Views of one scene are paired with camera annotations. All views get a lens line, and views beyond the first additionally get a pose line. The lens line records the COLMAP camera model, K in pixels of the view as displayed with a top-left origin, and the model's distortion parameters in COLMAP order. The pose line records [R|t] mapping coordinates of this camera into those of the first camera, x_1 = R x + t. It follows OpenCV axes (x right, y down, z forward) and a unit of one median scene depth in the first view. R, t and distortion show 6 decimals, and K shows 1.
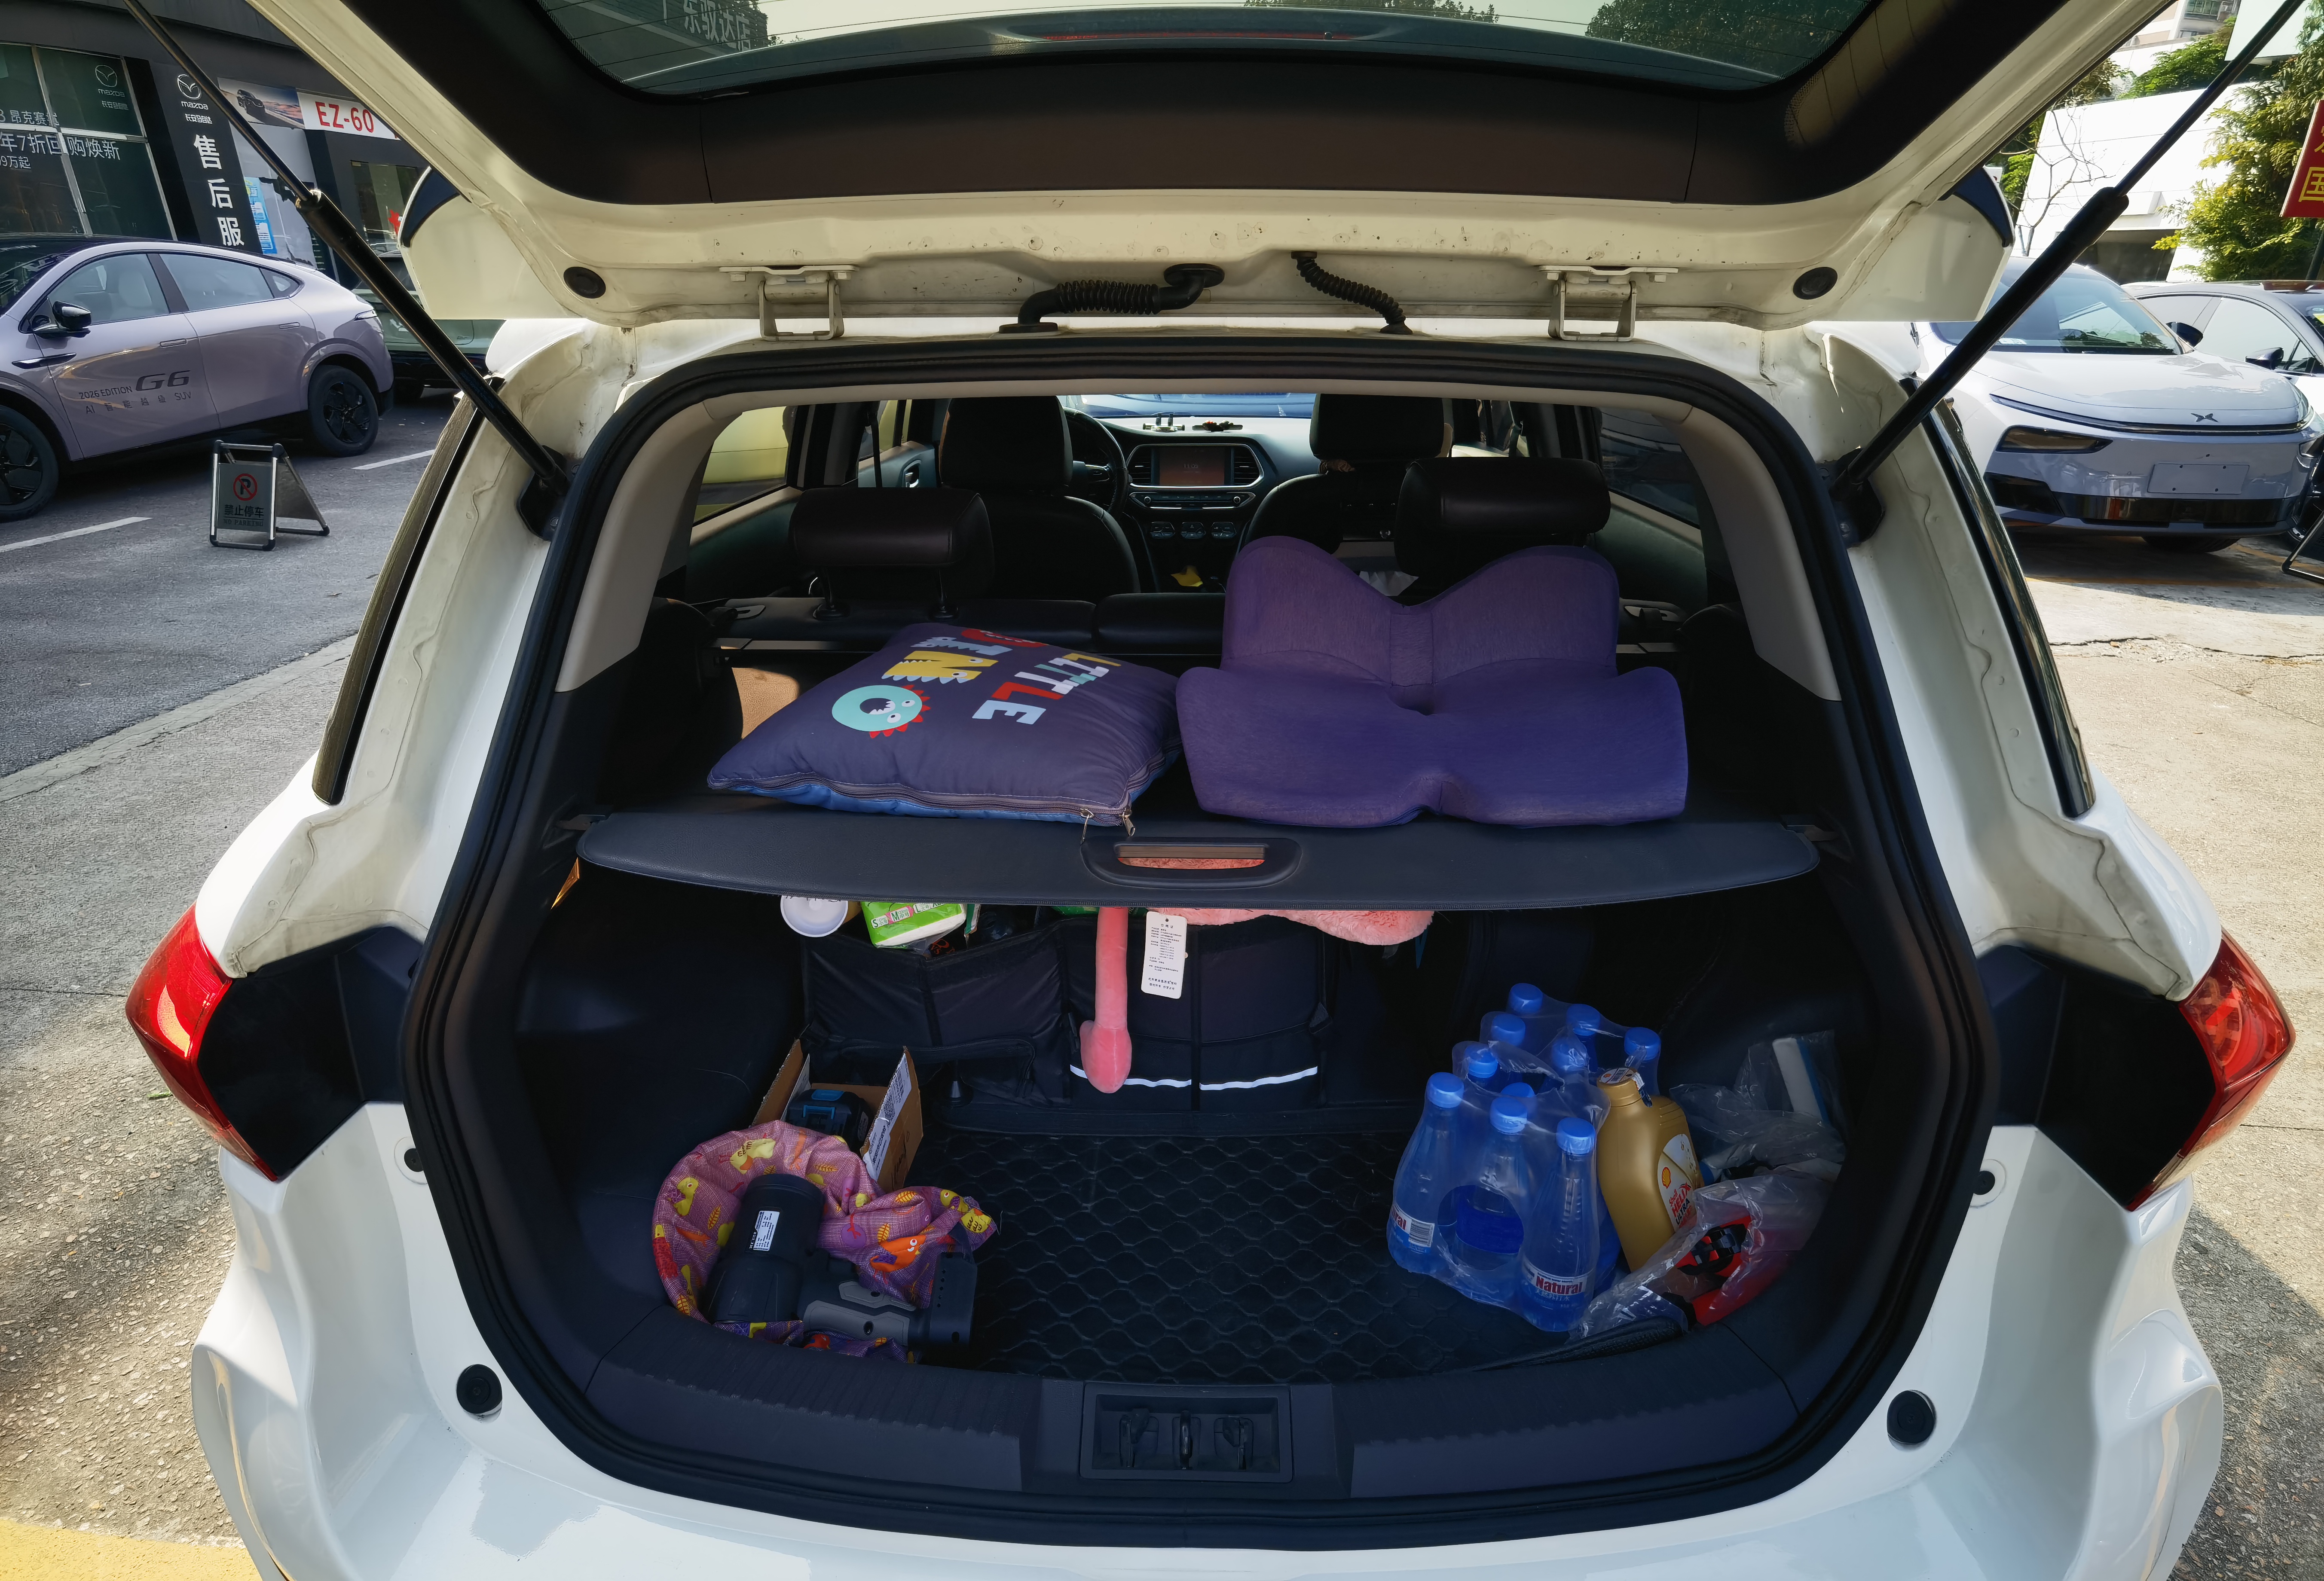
lens RADIAL K [[1190.4, 0, 1162.0], [0, 1190.4, 790.5], [0, 0, 1]] dist [-0.033669, 0.016288]
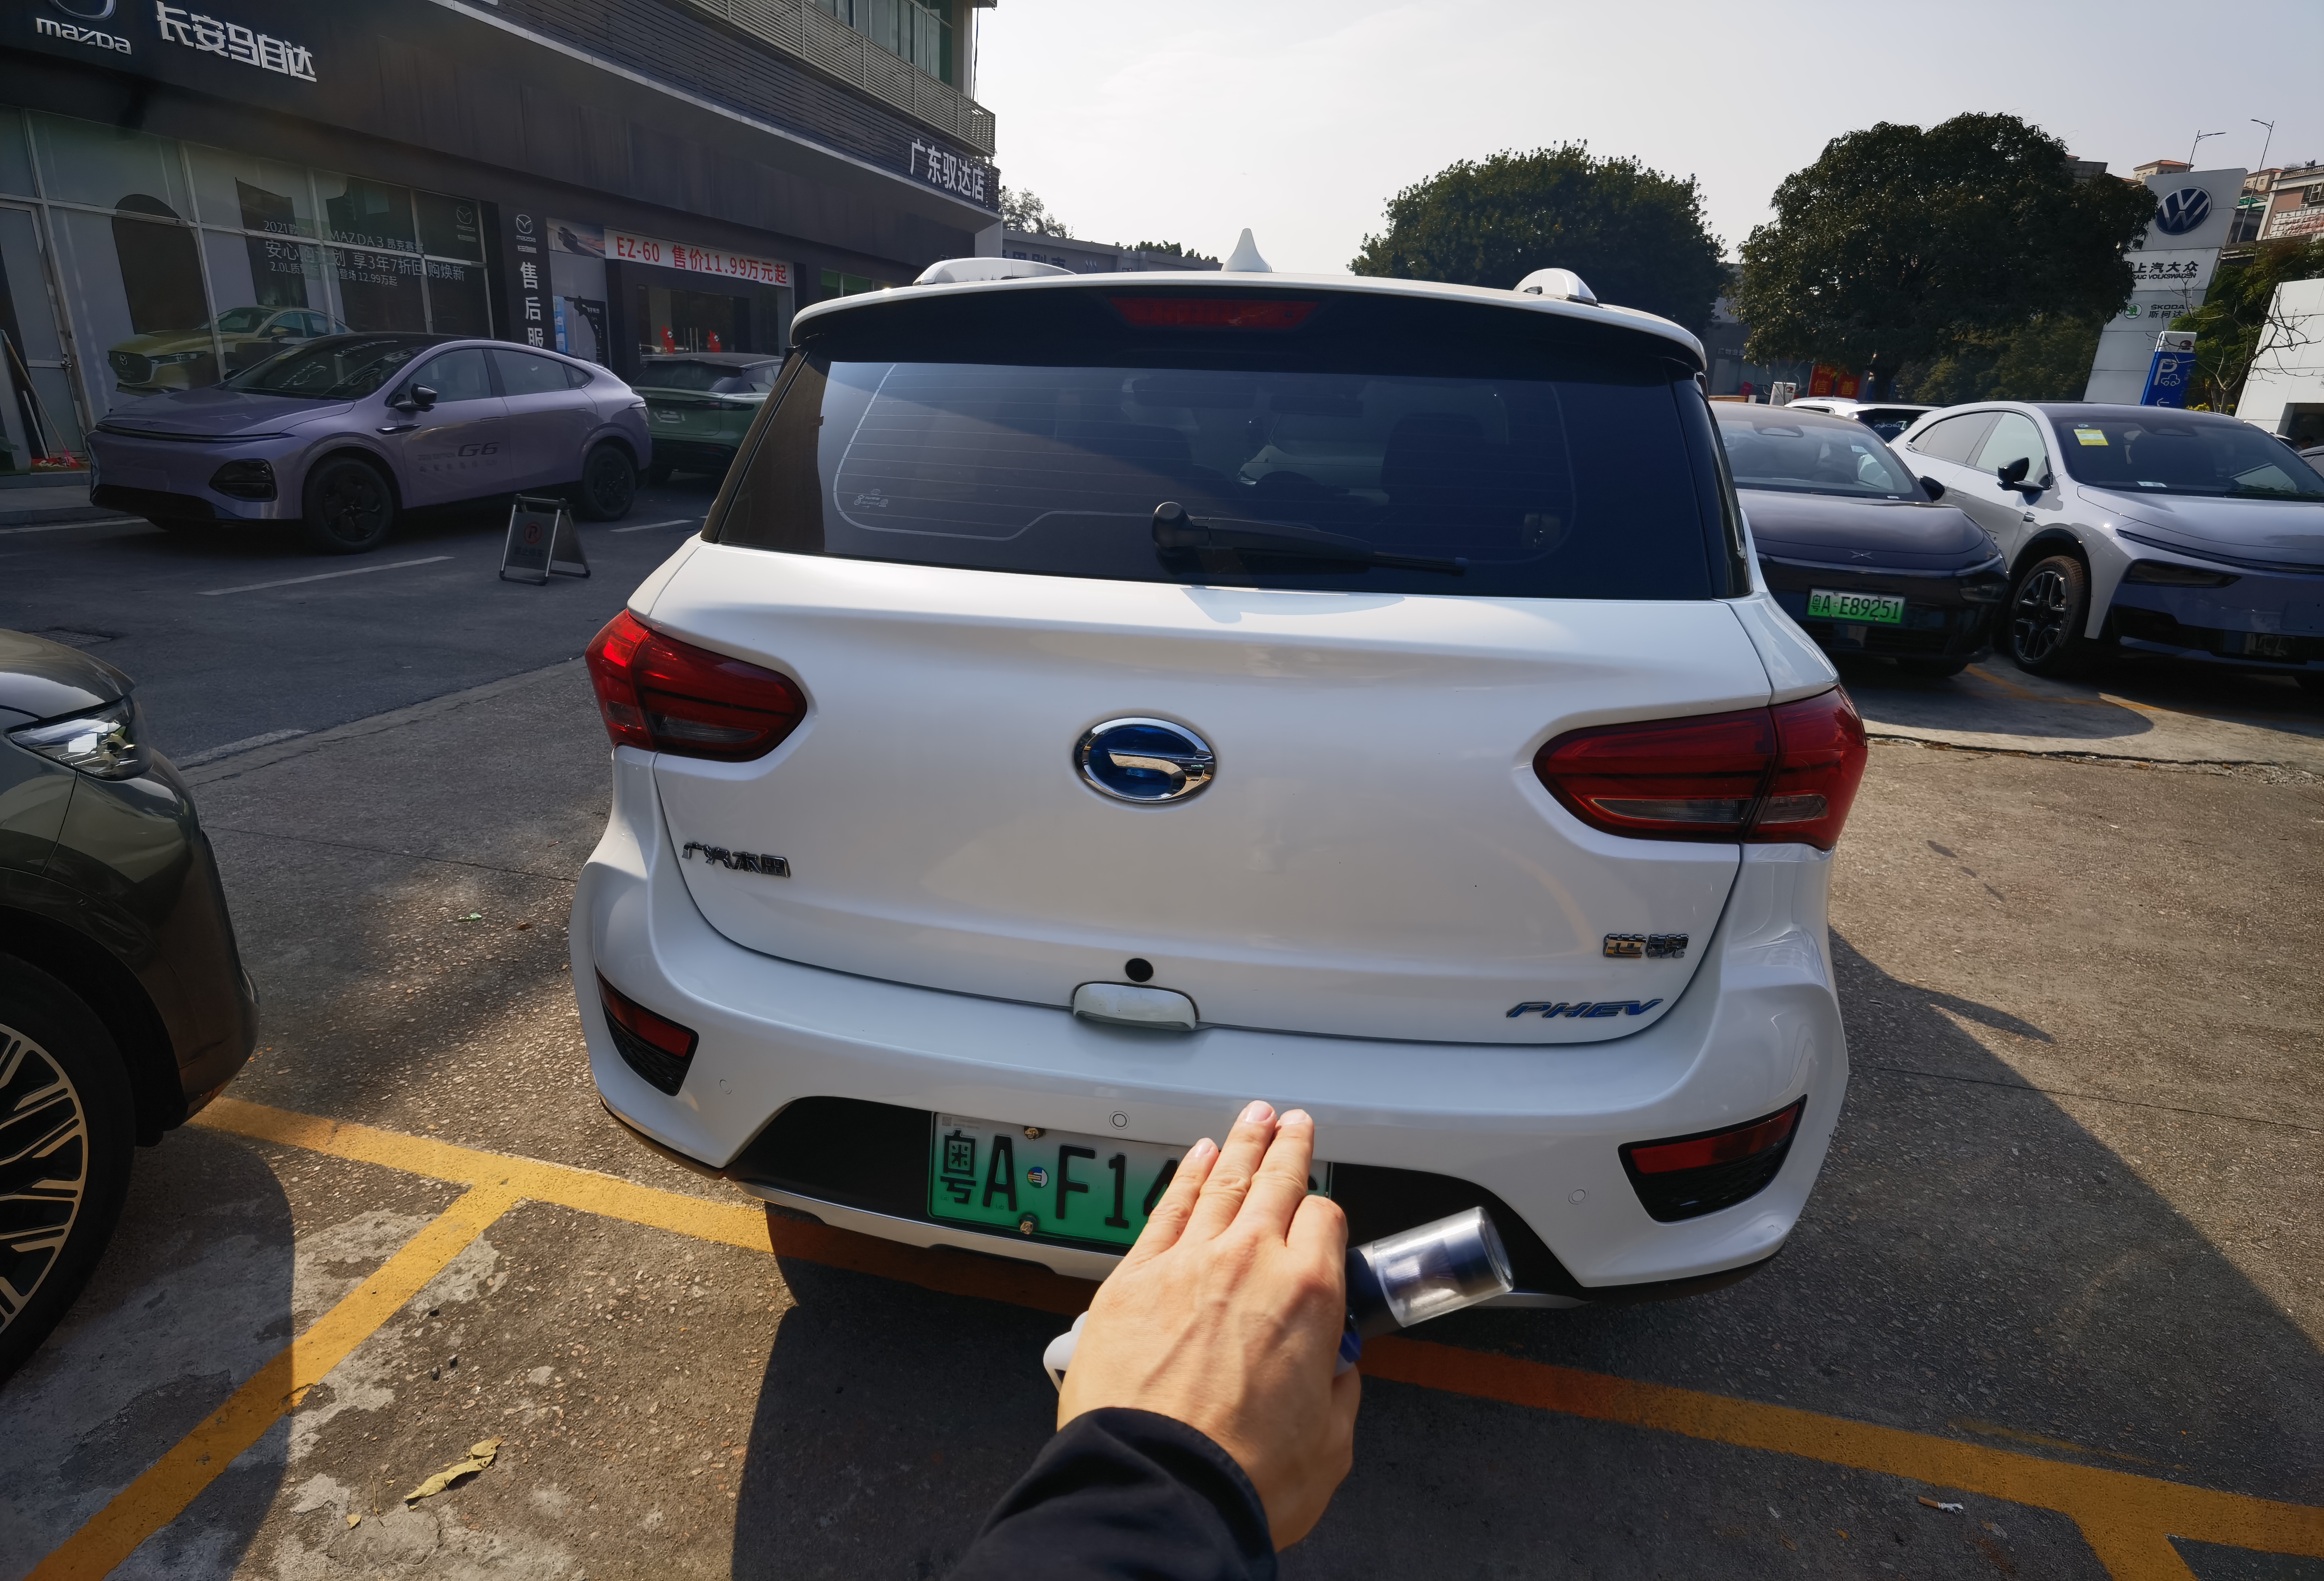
lens RADIAL K [[1220.7, 0, 1162.0], [0, 1220.7, 790.5], [0, 0, 1]] dist [-0.070757, 0.036465]
pose [[0.988062, 0.077595, -0.133092, 0.029990], [-0.091619, 0.990484, -0.102699, 0.062012], [0.123856, 0.113667, 0.985768, -0.084632]]
